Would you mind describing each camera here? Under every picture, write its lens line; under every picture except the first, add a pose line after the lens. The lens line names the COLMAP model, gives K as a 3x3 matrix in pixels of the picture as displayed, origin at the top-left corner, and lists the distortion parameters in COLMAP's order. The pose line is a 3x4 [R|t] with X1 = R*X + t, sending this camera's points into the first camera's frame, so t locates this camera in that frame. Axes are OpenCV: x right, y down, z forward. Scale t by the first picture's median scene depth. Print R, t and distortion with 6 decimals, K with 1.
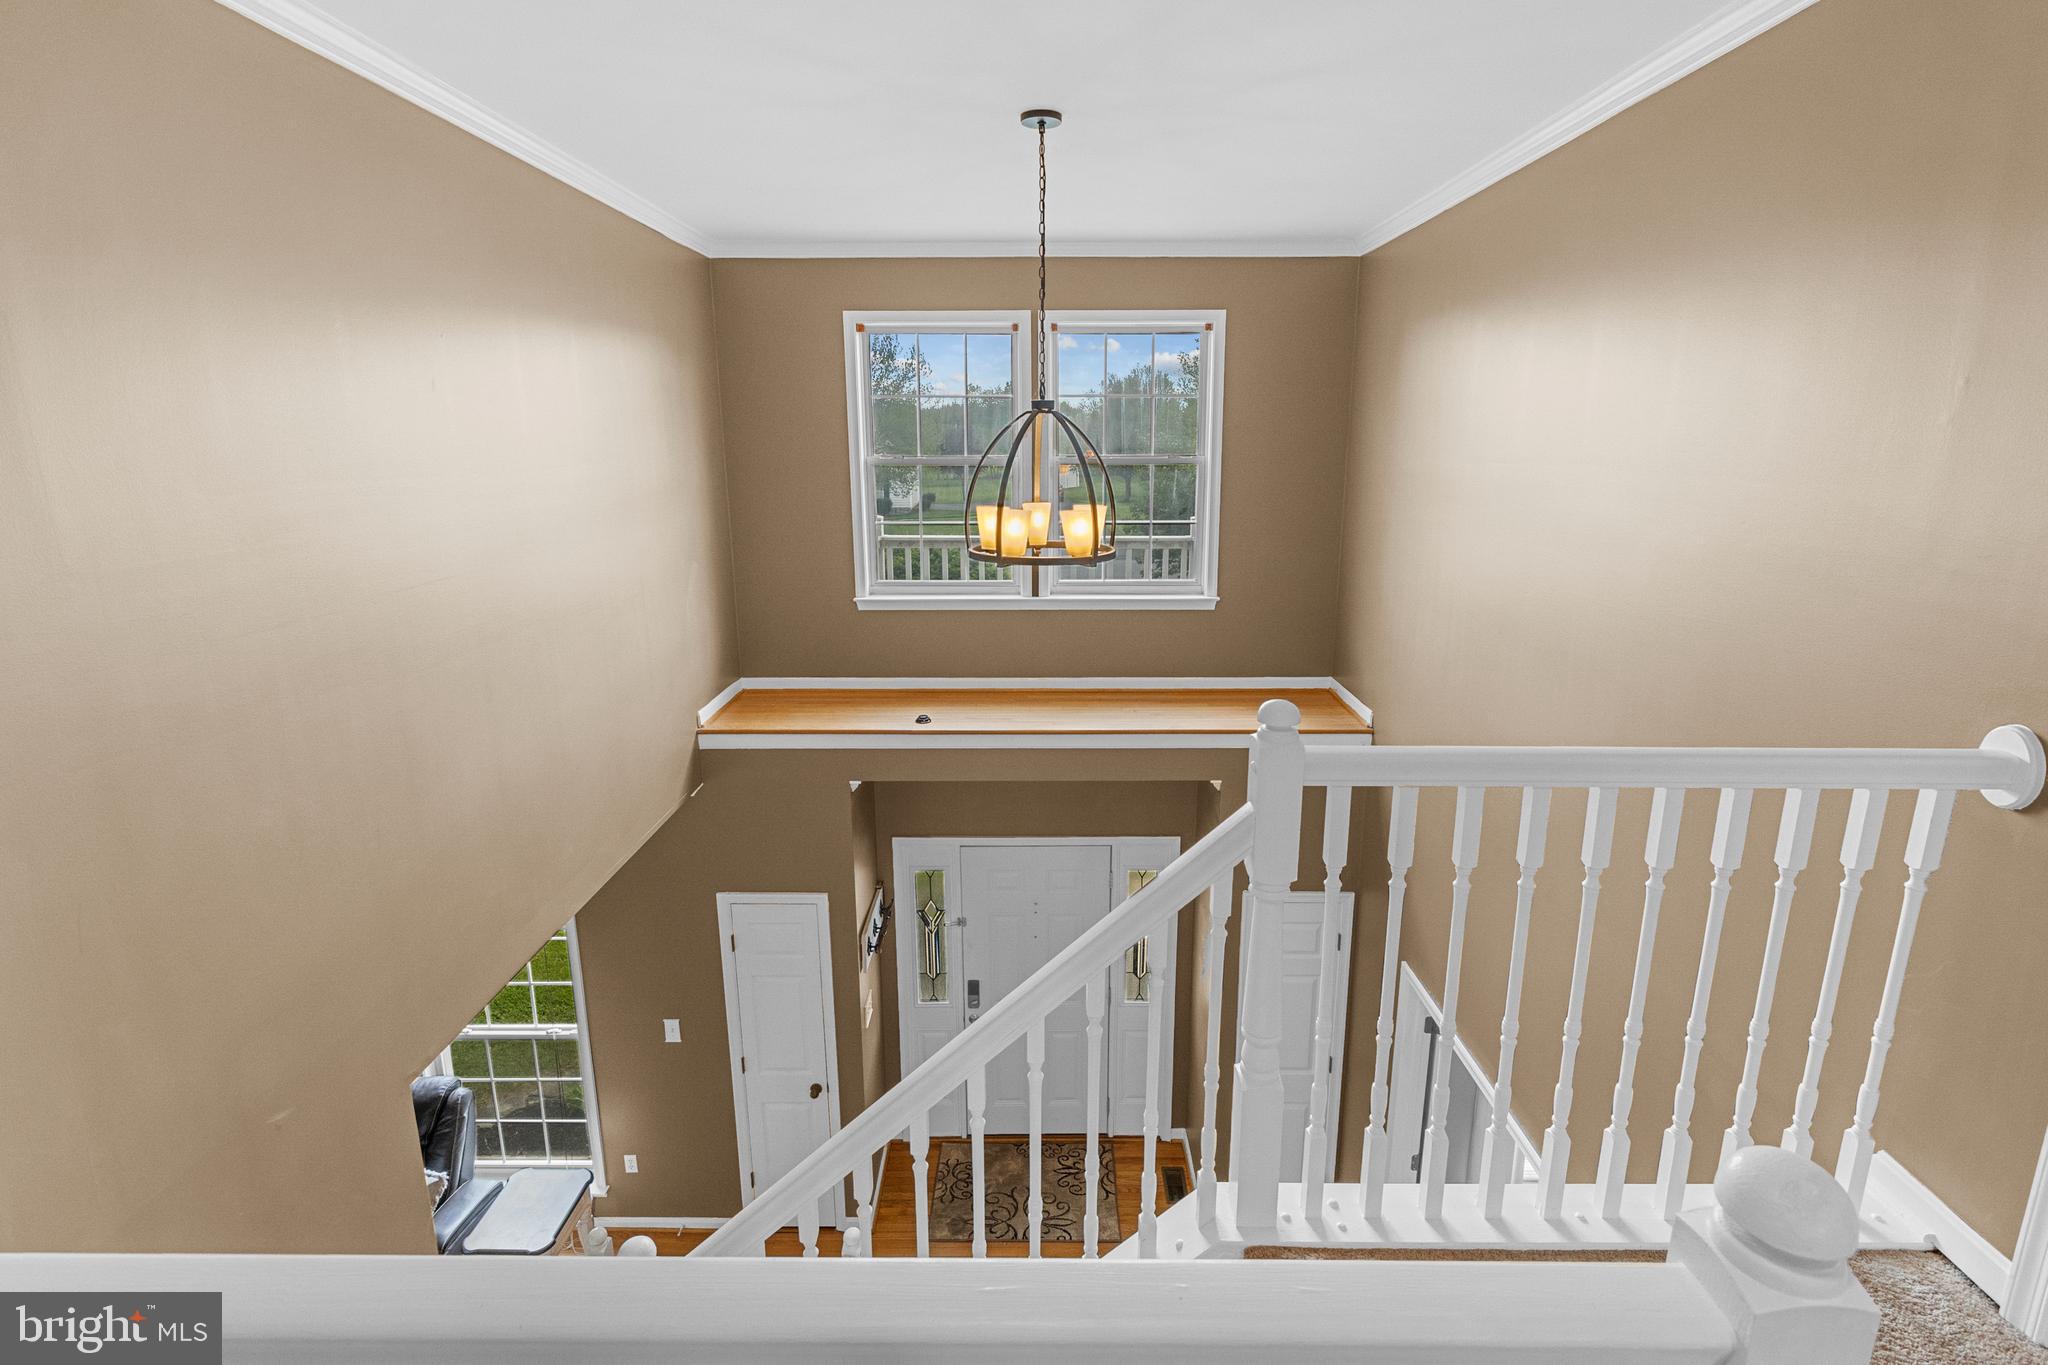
lens RADIAL K [[948.3, 0, 1036.8], [0, 948.3, 646.6], [0, 0, 1]] dist [0.001388, 0.000908]
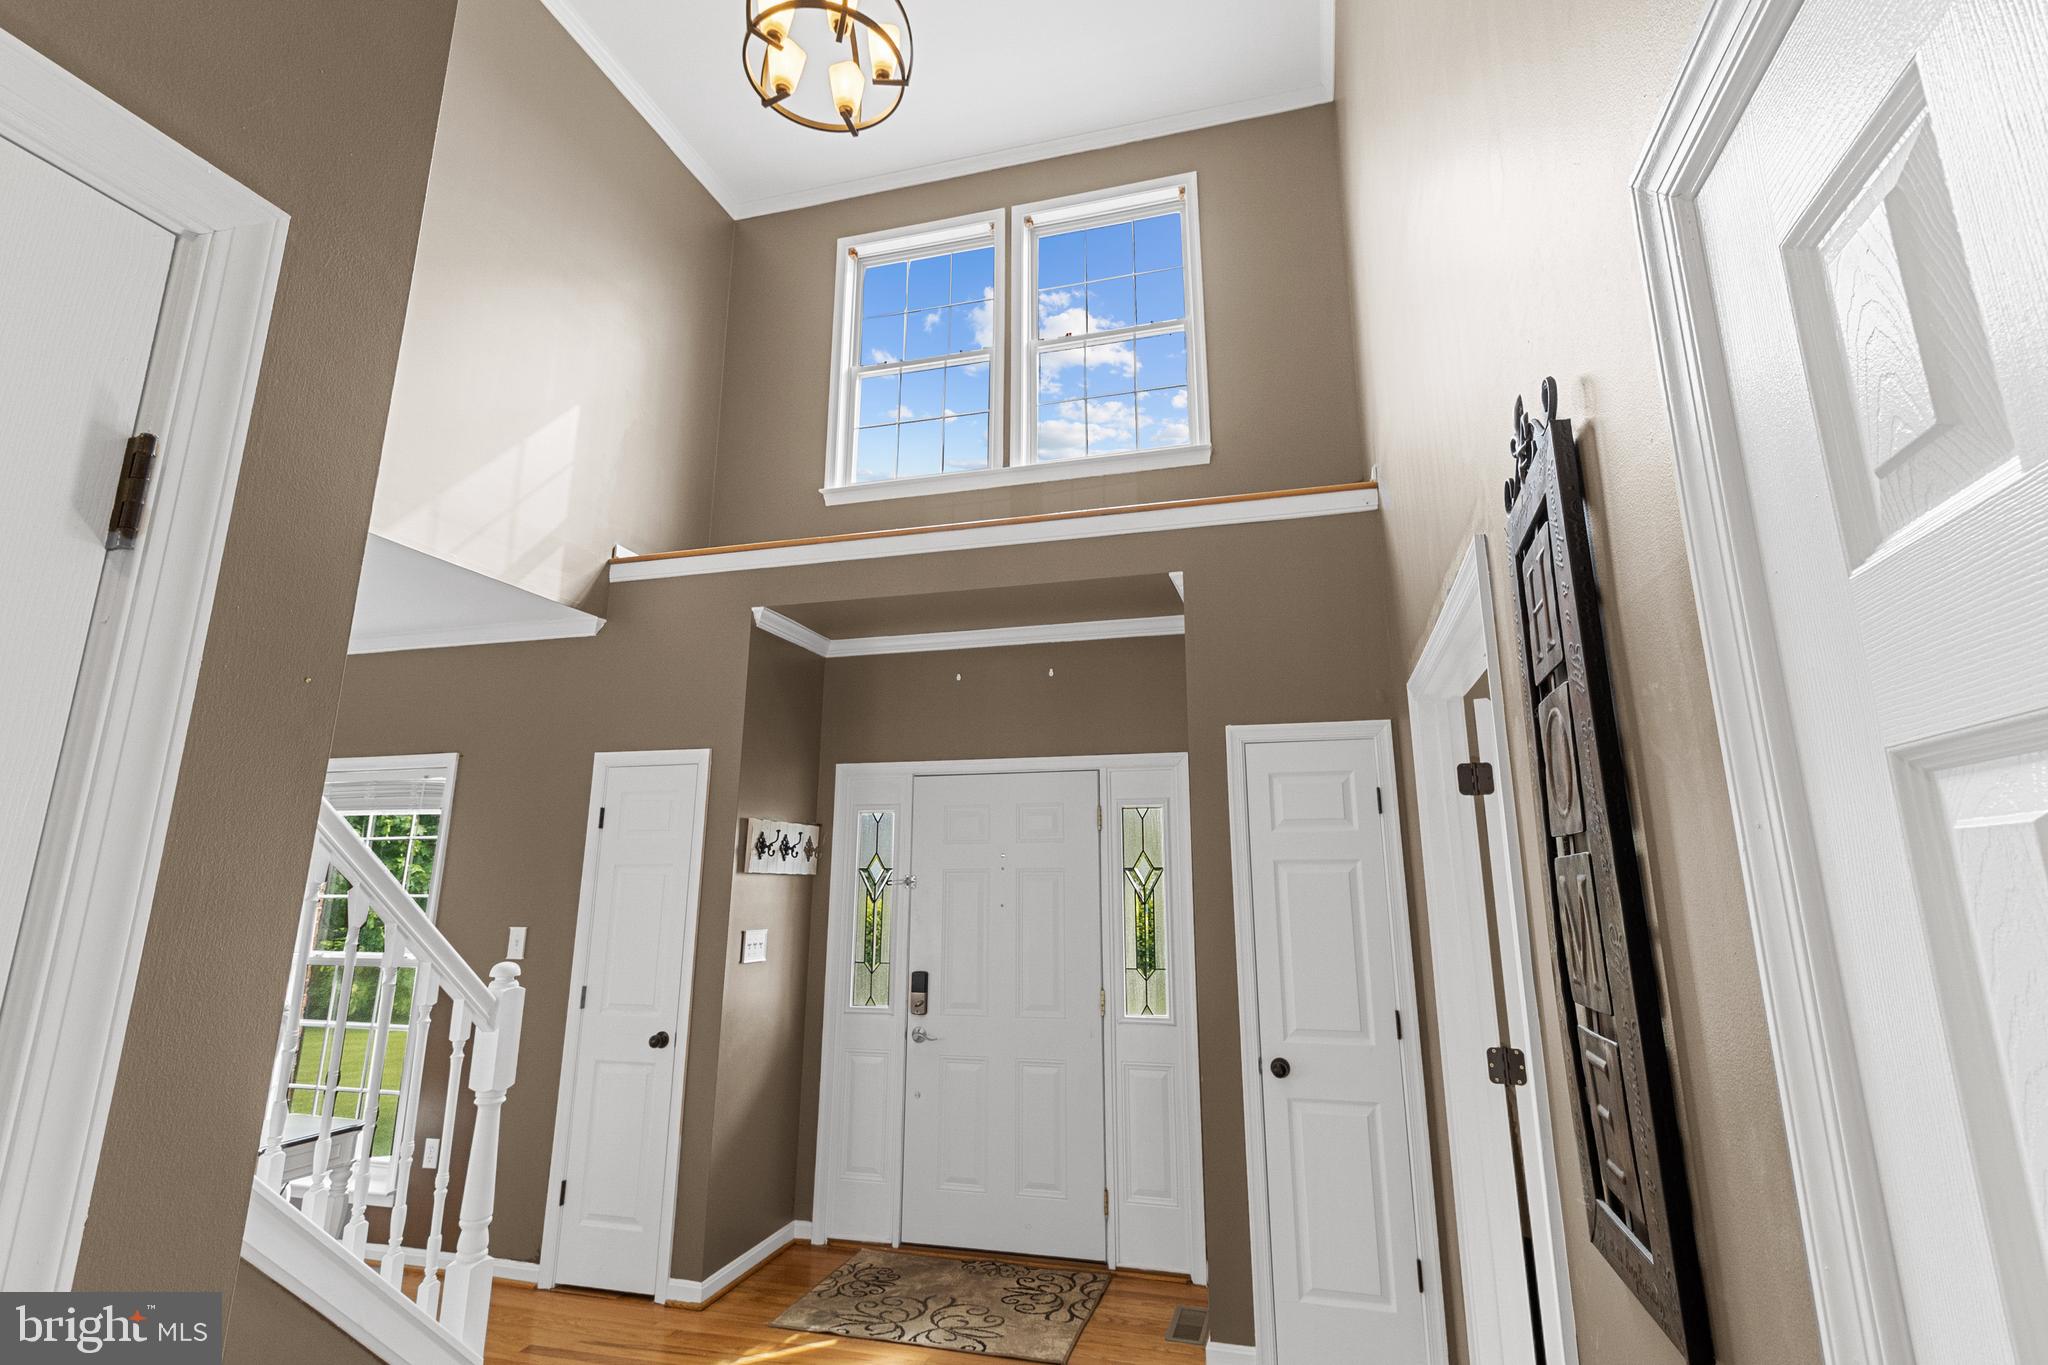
lens RADIAL K [[963.7, 0, 1033.8], [0, 963.7, 636.0], [0, 0, 1]] dist [0.019677, 0.000153]
pose [[0.965615, -0.057713, -0.253489, 0.247707], [-0.059110, 0.900772, -0.430251, 0.481727], [0.253167, 0.430441, 0.866387, 0.284847]]
